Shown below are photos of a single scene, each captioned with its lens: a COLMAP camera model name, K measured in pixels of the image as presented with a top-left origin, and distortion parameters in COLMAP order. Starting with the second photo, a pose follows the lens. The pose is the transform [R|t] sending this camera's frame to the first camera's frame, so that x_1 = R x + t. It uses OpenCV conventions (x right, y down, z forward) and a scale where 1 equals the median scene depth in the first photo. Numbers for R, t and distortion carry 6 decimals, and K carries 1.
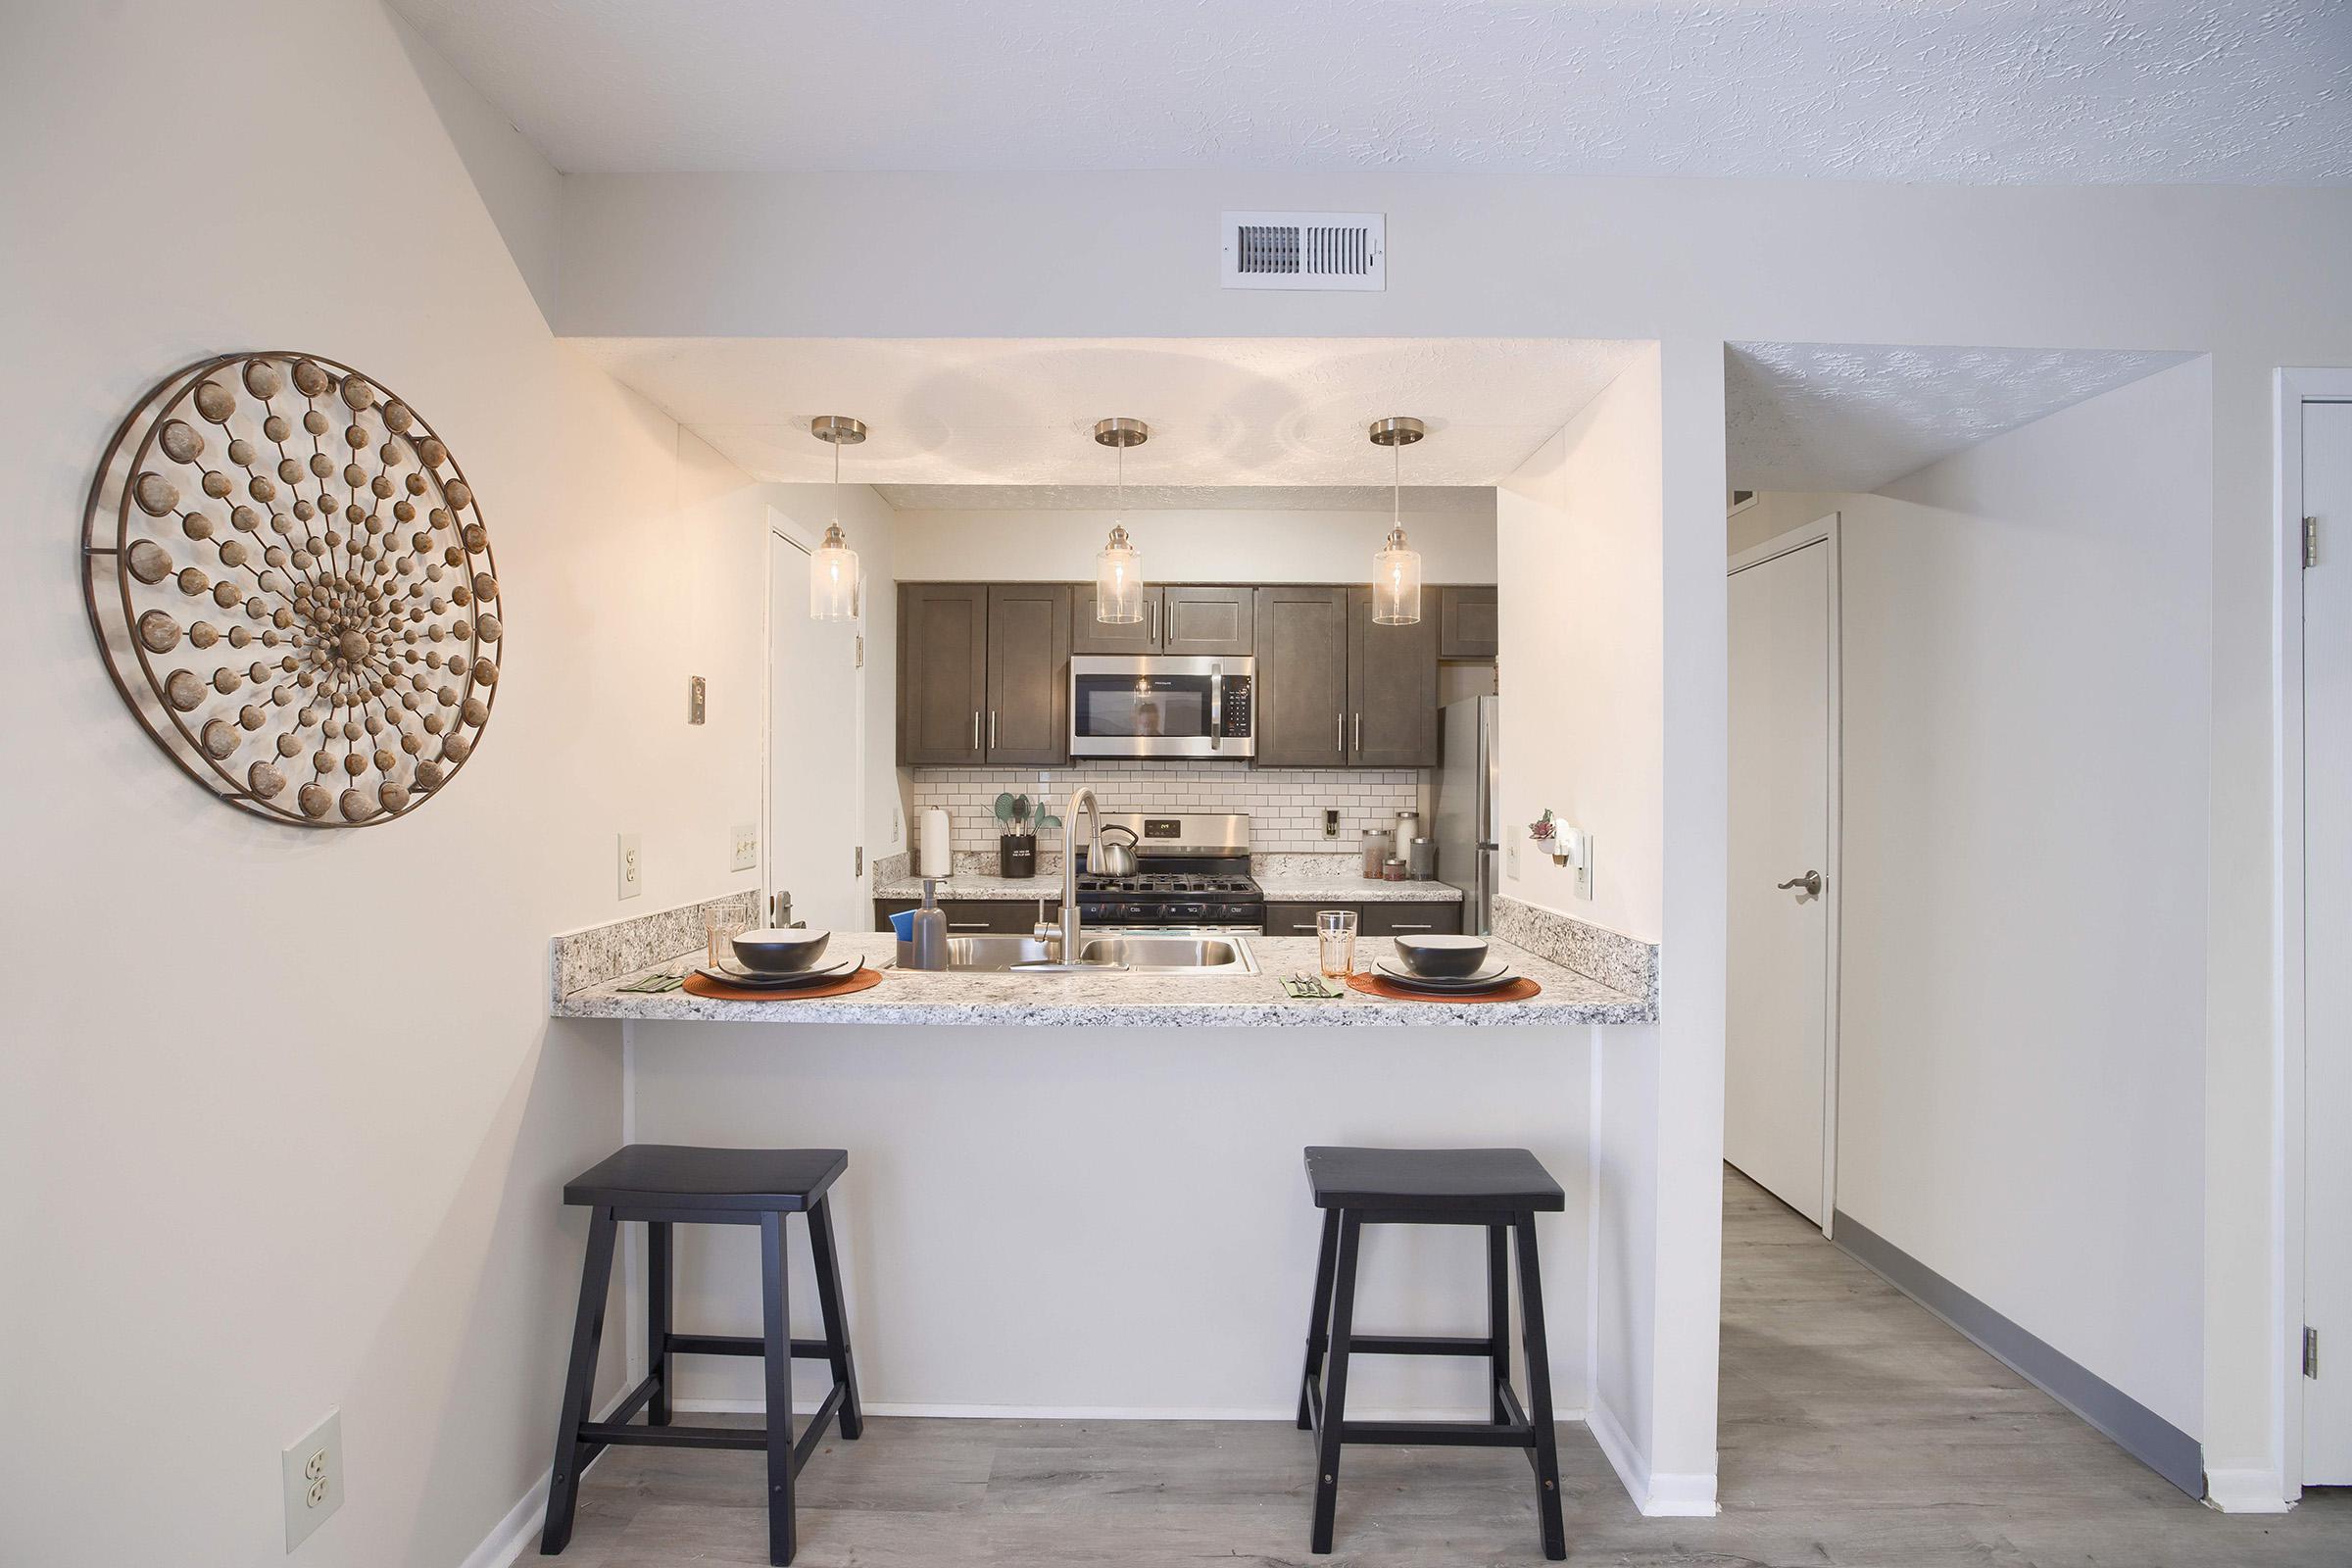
lens RADIAL K [[1075.4, 0, 1177.6], [0, 1075.4, 776.2], [0, 0, 1]] dist [-0.032428, 0.017506]
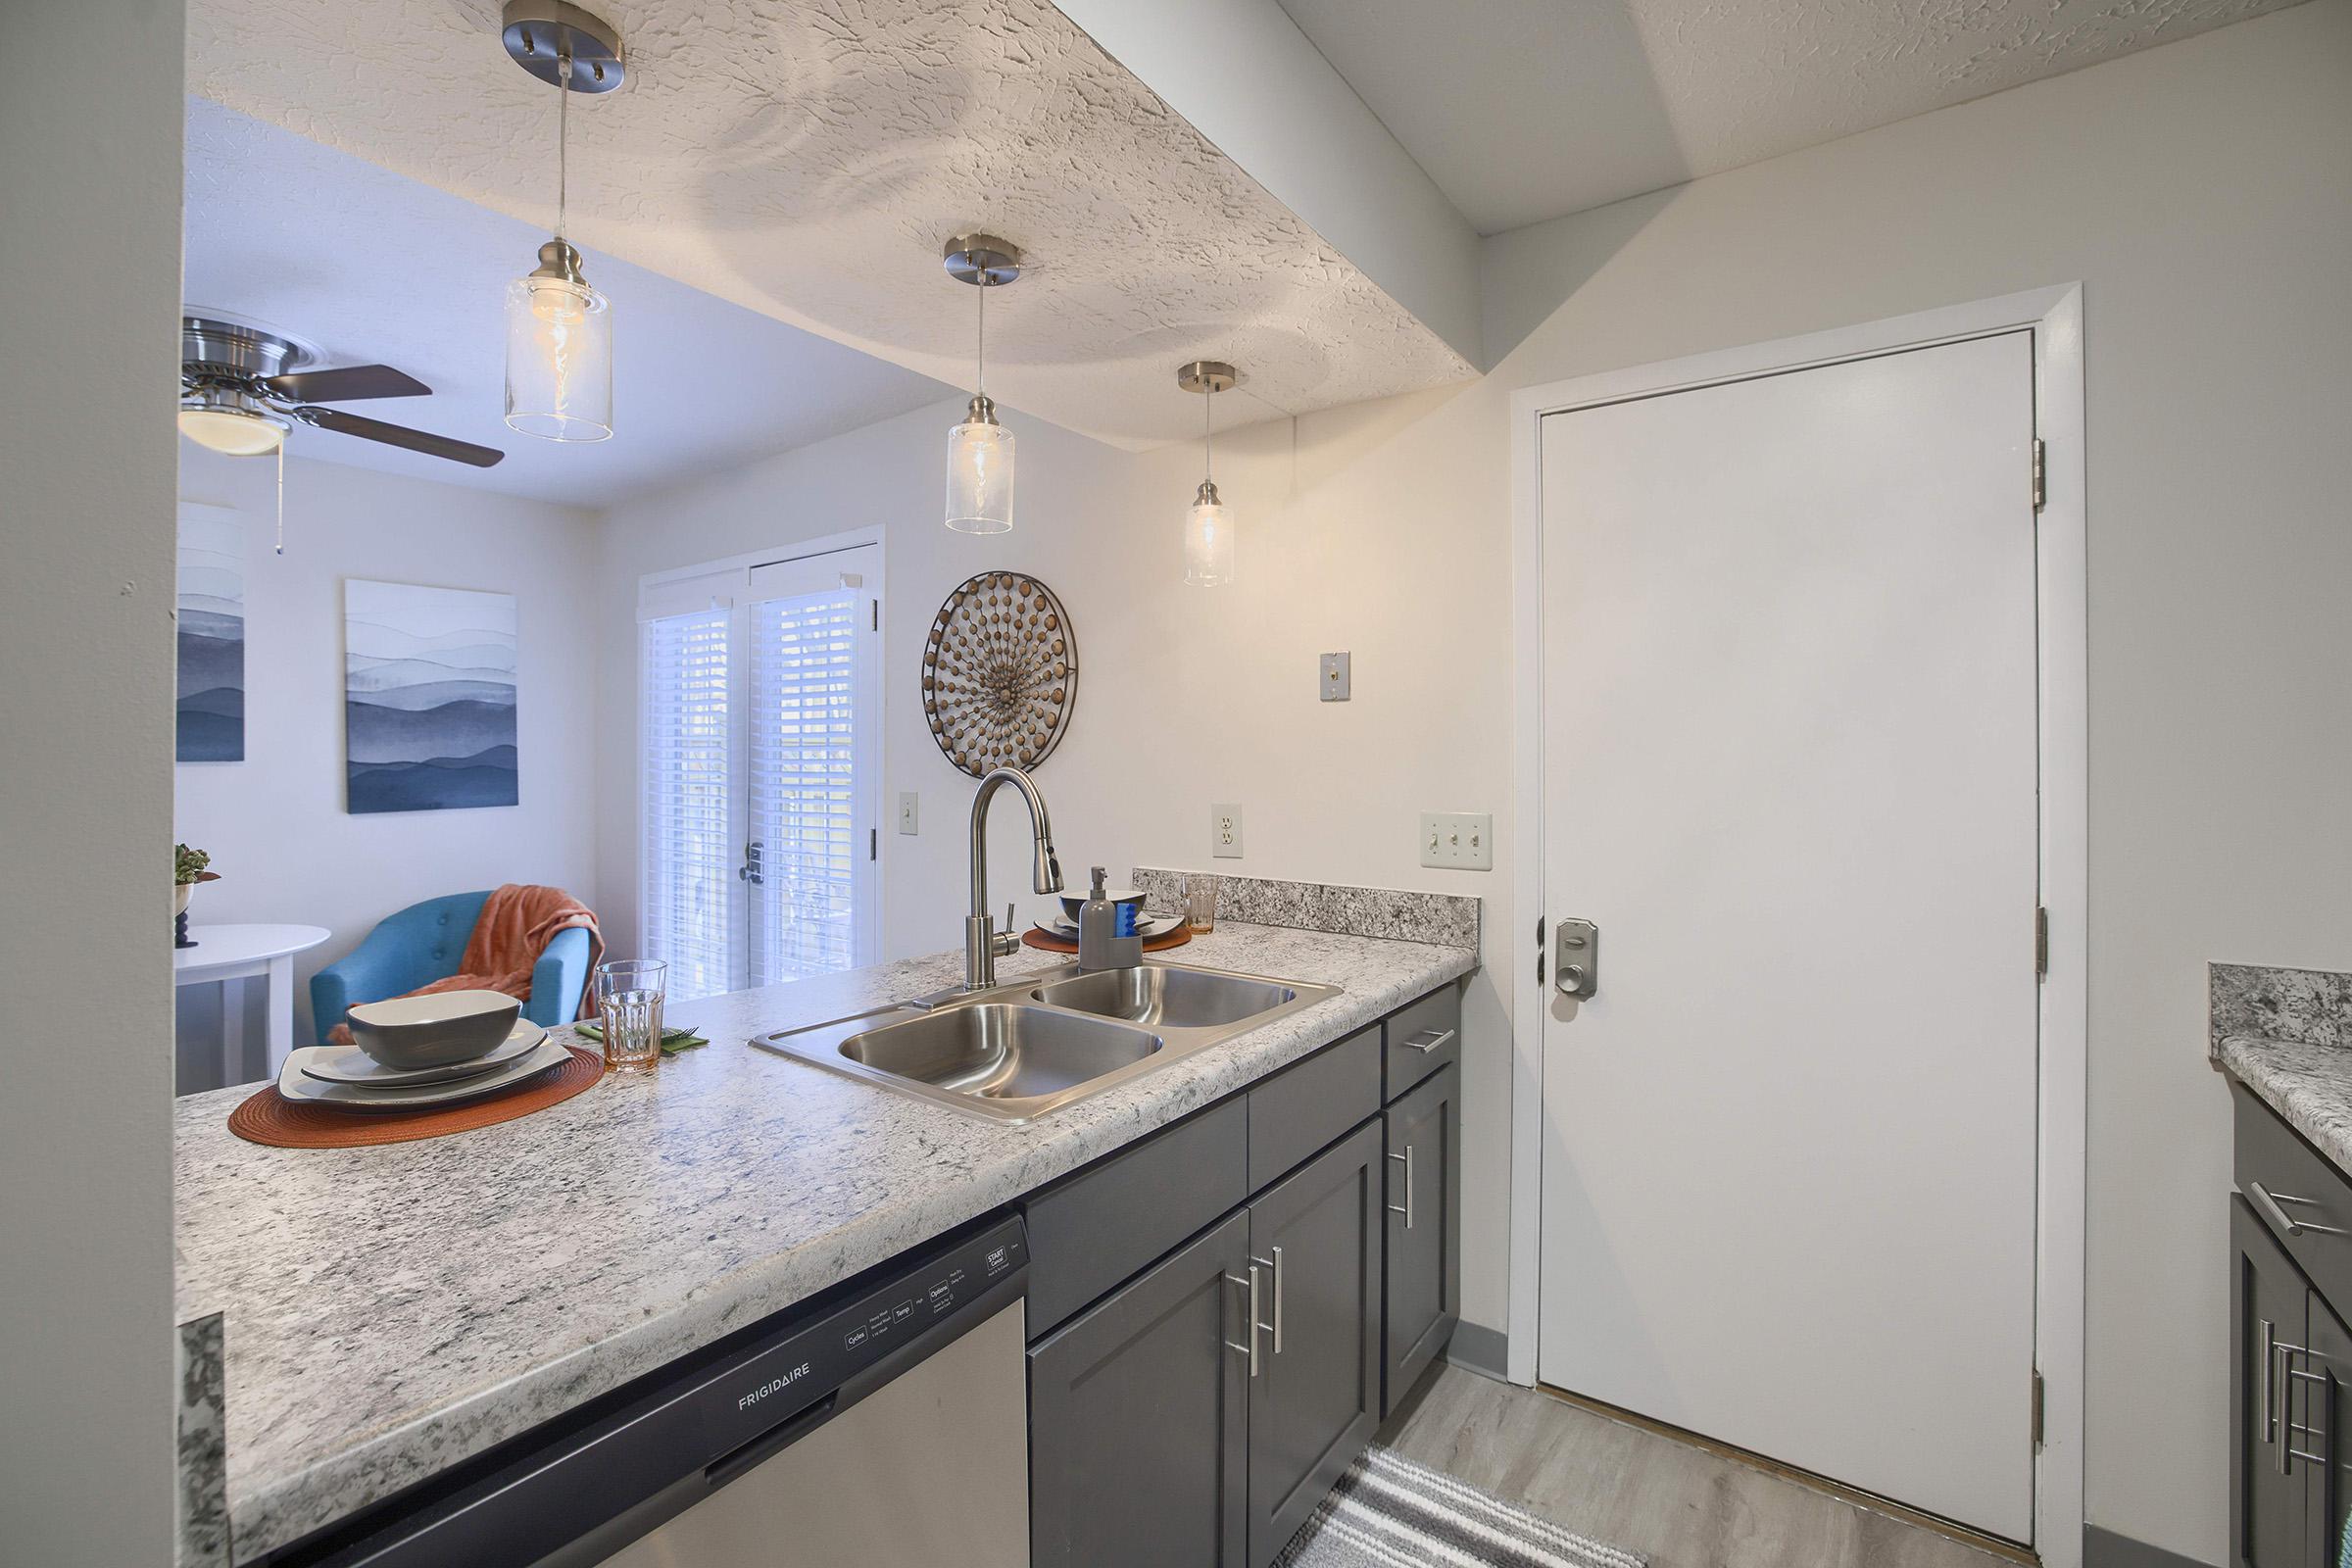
lens RADIAL K [[1028.4, 0, 1171.0], [0, 1028.4, 748.6], [0, 0, 1]] dist [-0.043154, 0.014251]
pose [[-0.597539, -0.011145, -0.801763, 0.430599], [0.001796, 0.999882, -0.015238, 0.009197], [0.801838, -0.010545, -0.597448, 1.587104]]
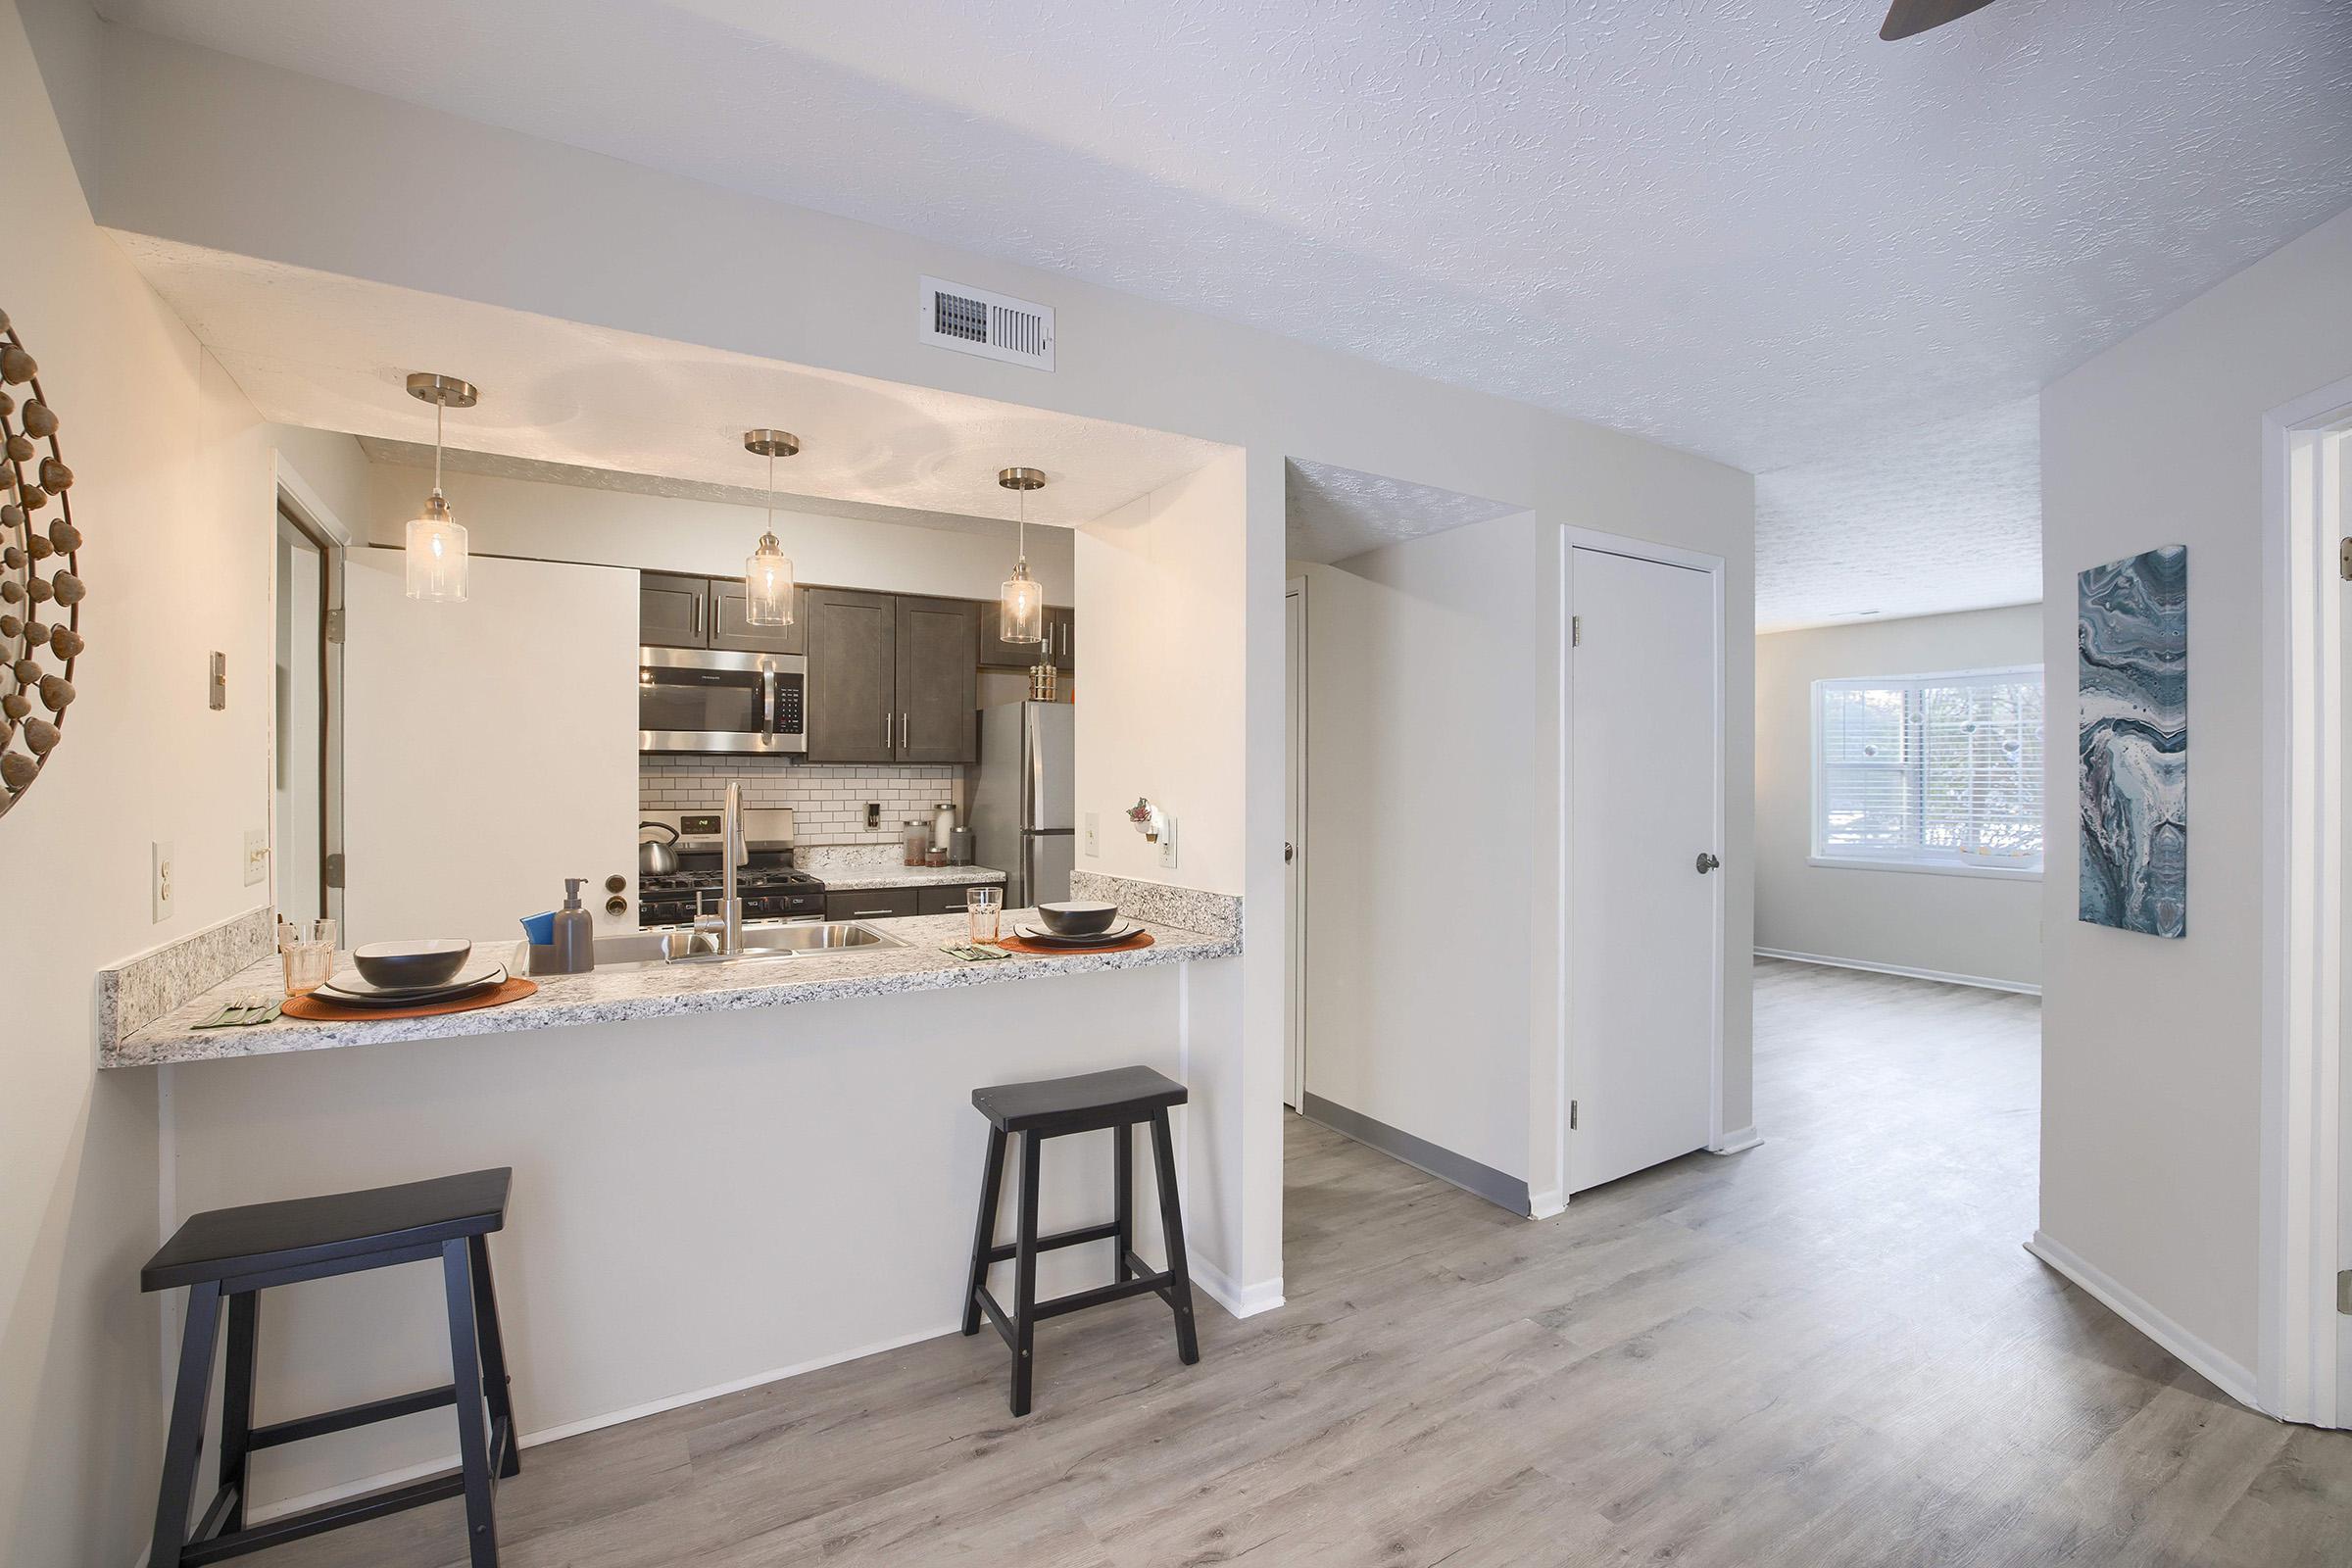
lens RADIAL K [[1043.4, 0, 1174.6], [0, 1043.4, 781.6], [0, 0, 1]] dist [0.000024, 0.000756]
pose [[0.866025, -0.004980, 0.499976, -0.233414], [-0.000183, 0.999947, 0.010278, -0.001304], [-0.500001, -0.008992, 0.865978, -0.082853]]
